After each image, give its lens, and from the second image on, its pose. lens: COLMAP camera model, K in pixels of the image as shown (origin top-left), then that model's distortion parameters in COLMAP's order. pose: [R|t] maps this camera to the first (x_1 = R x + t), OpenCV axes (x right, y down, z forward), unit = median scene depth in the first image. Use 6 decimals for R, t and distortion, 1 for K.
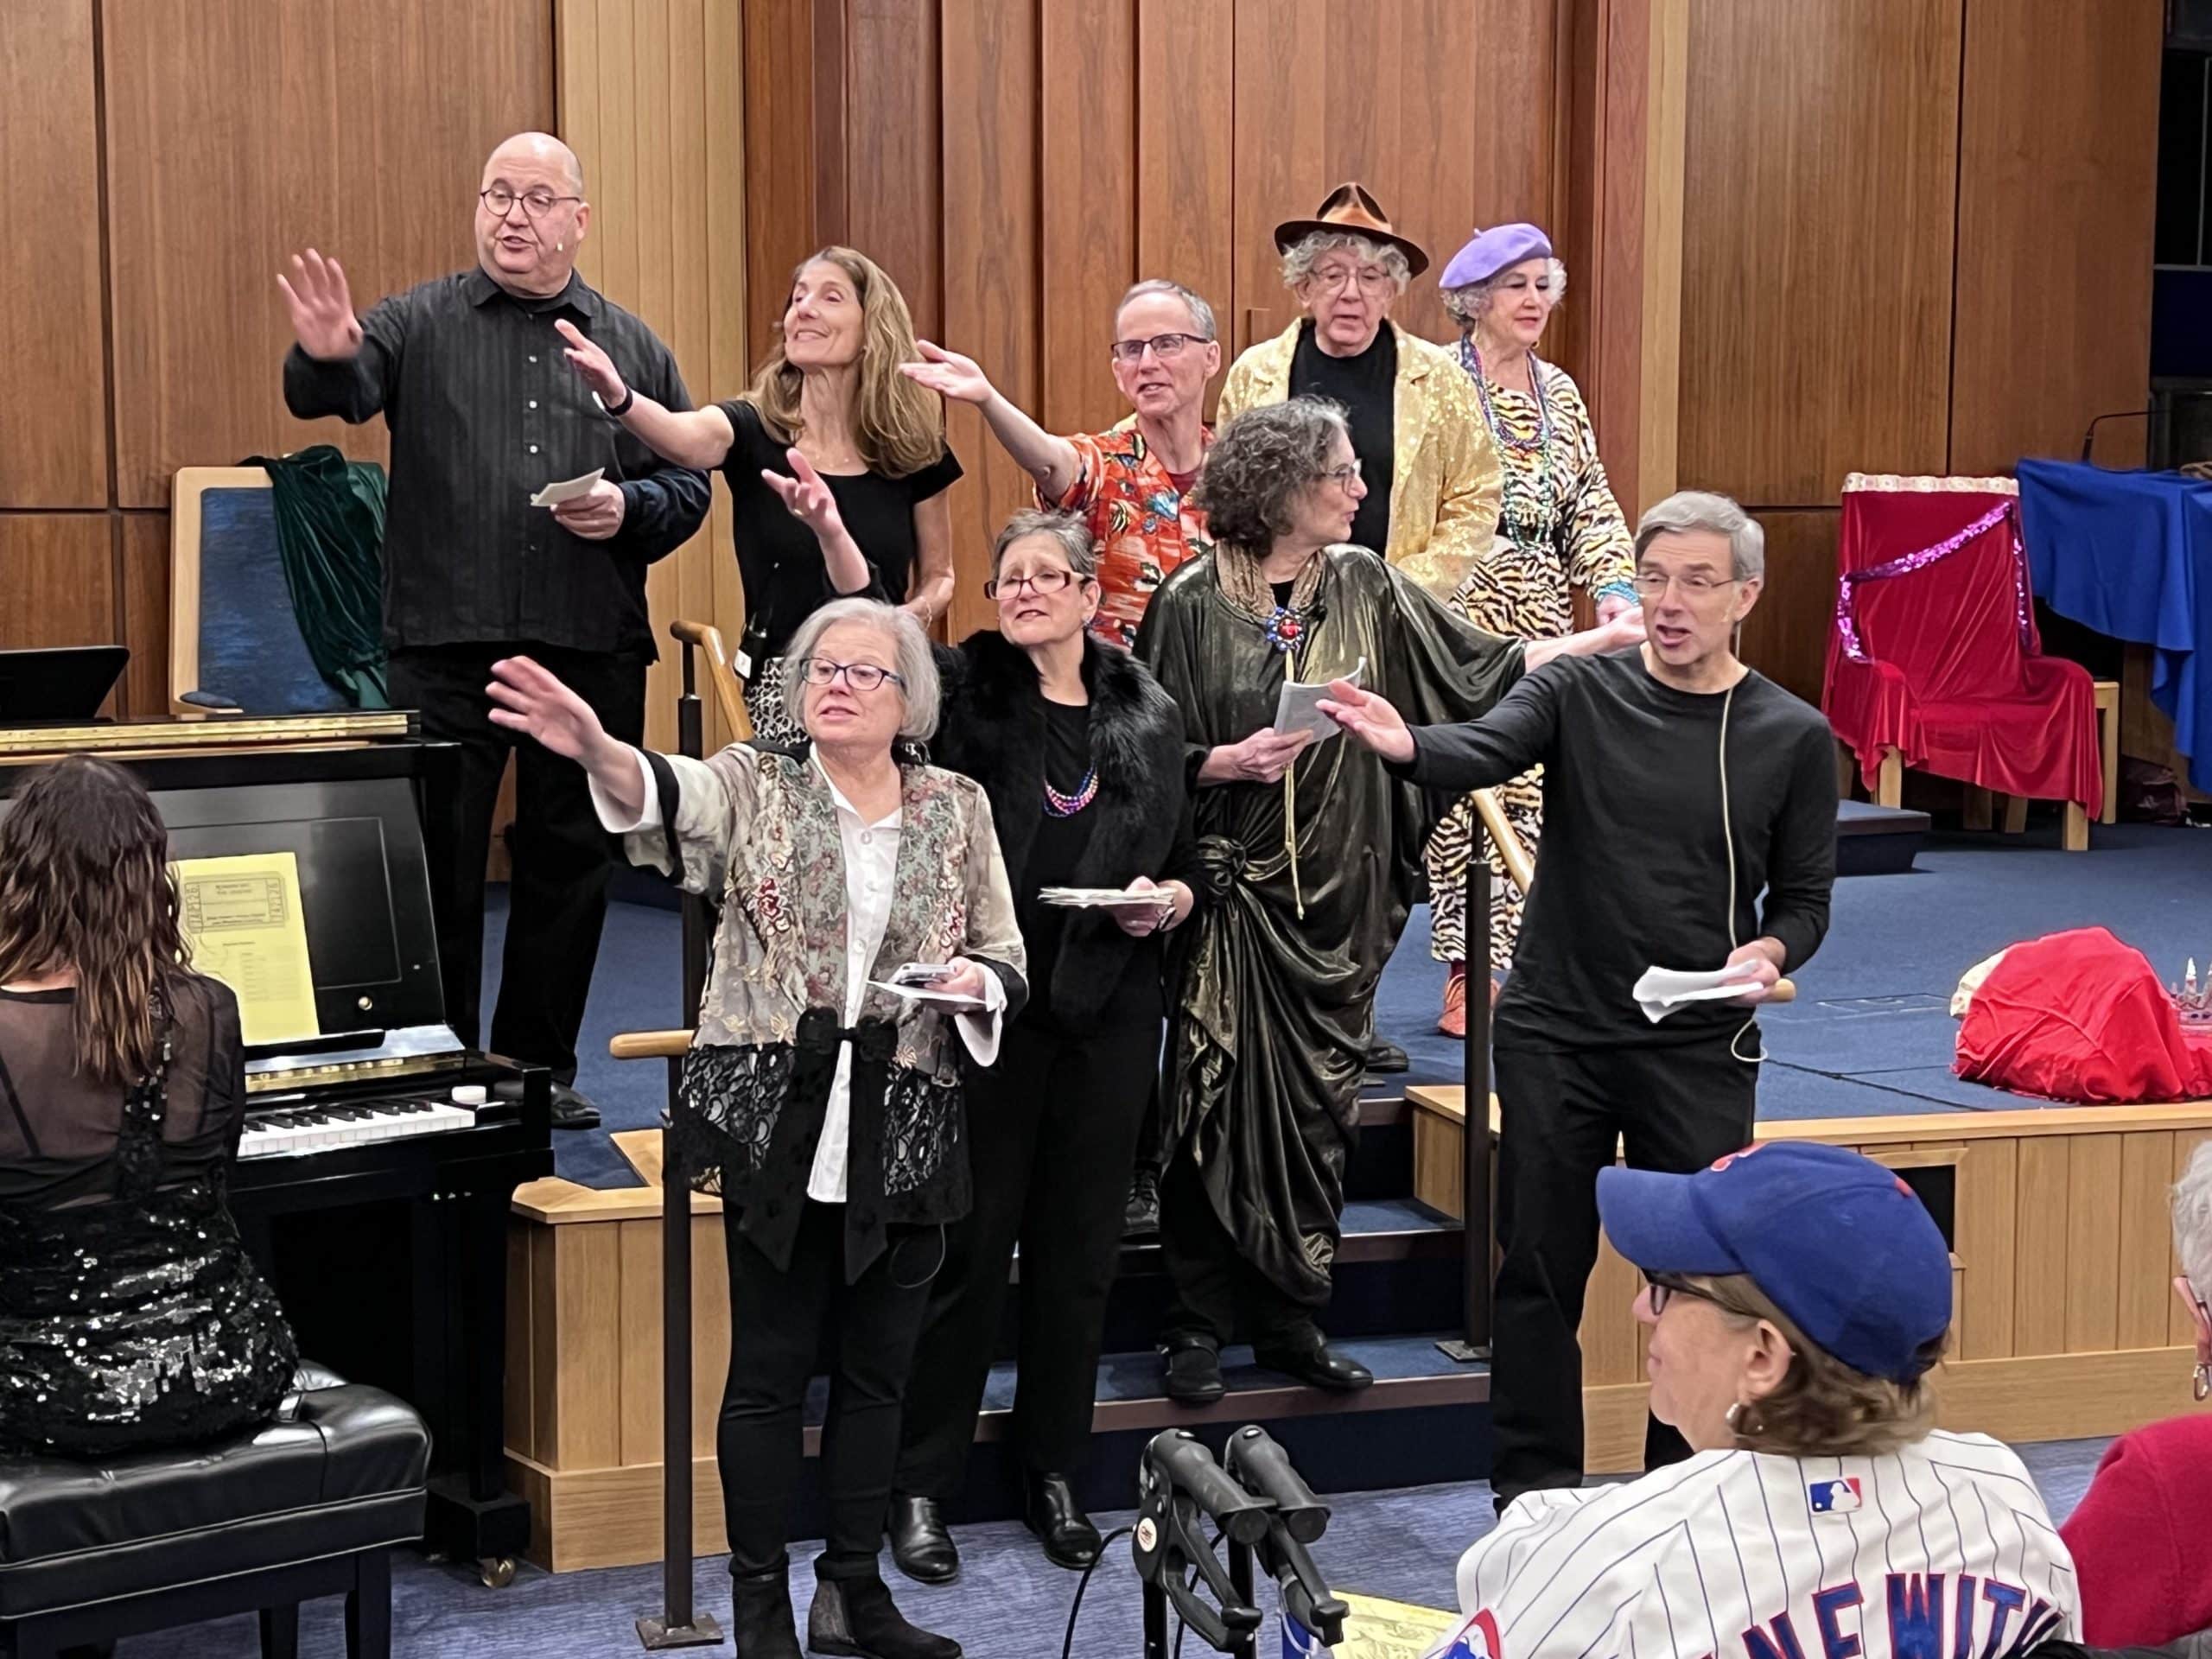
lens RADIAL K [[3609.3, 0, 1135.6], [0, 3609.3, 867.2], [0, 0, 1]] dist [0.074052, 0.000000]
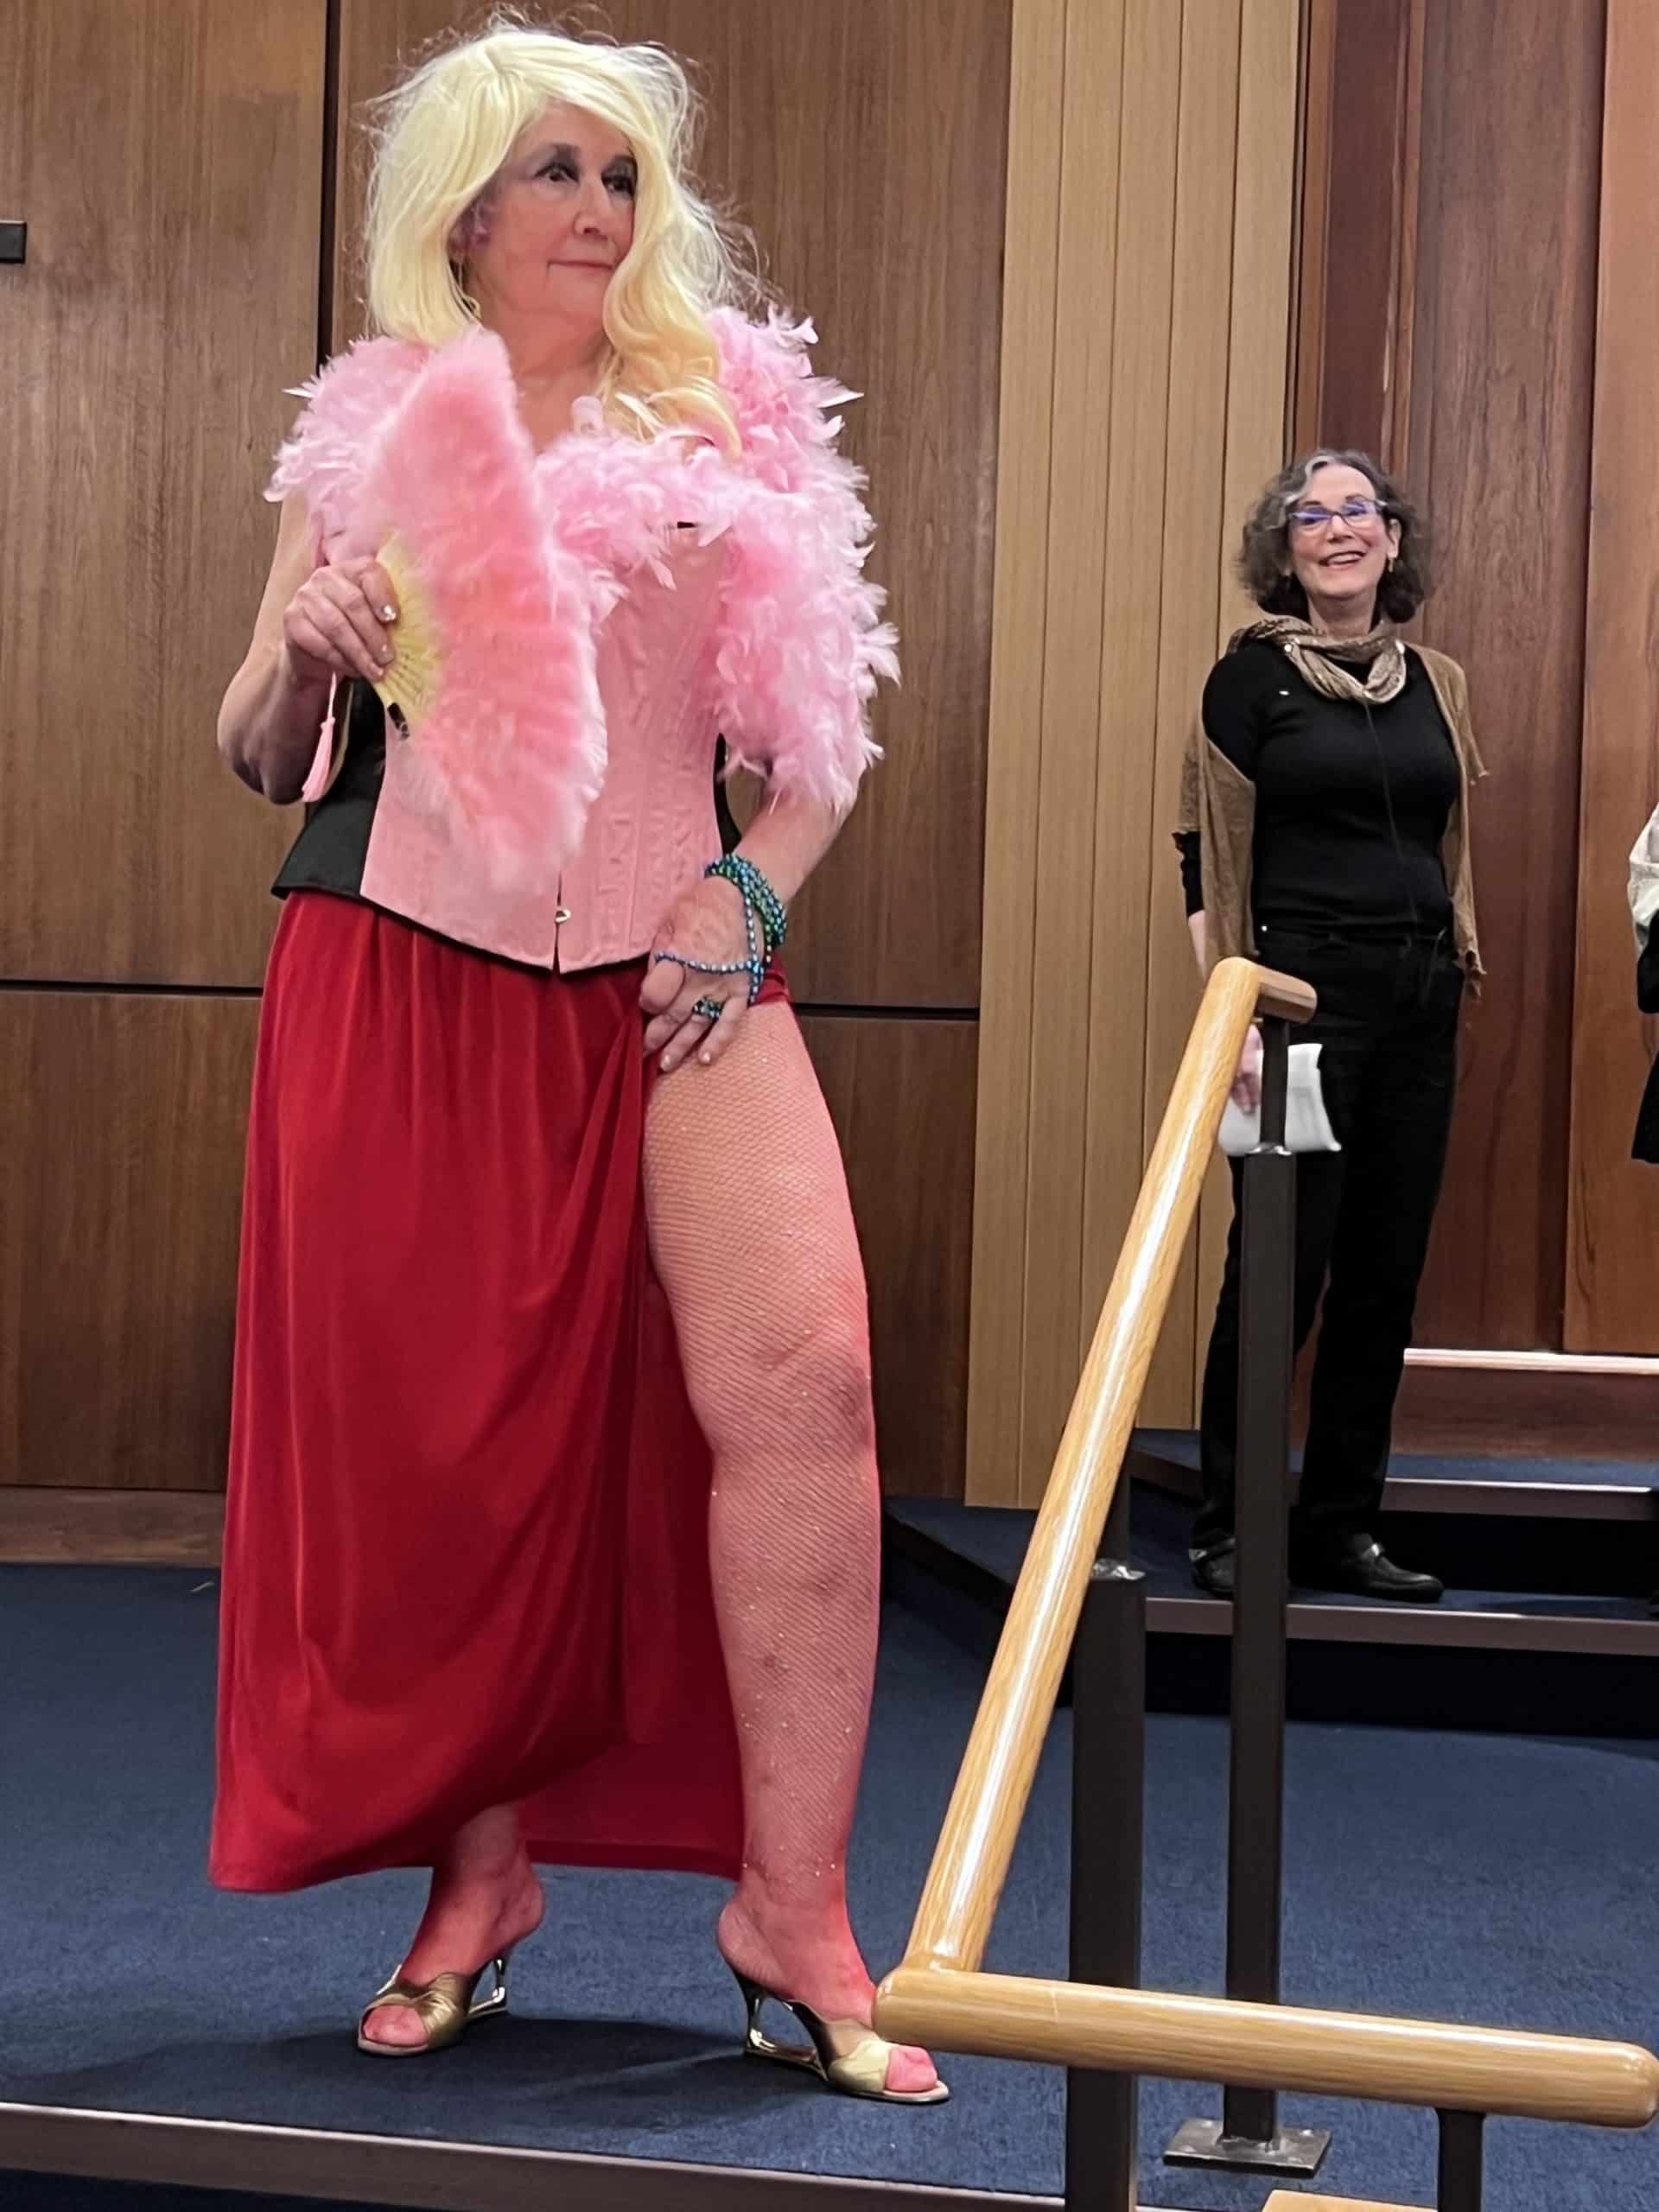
lens RADIAL K [[3852.0, 0, 787.5], [0, 3852.0, 1158.1], [0, 0, 1]] dist [0.084507, 0.000000]
pose [[0.857067, 0.020585, -0.514794, 0.212981], [-0.086289, 0.990823, -0.104039, 0.000638], [0.507928, 0.133590, 0.850978, 0.541861]]
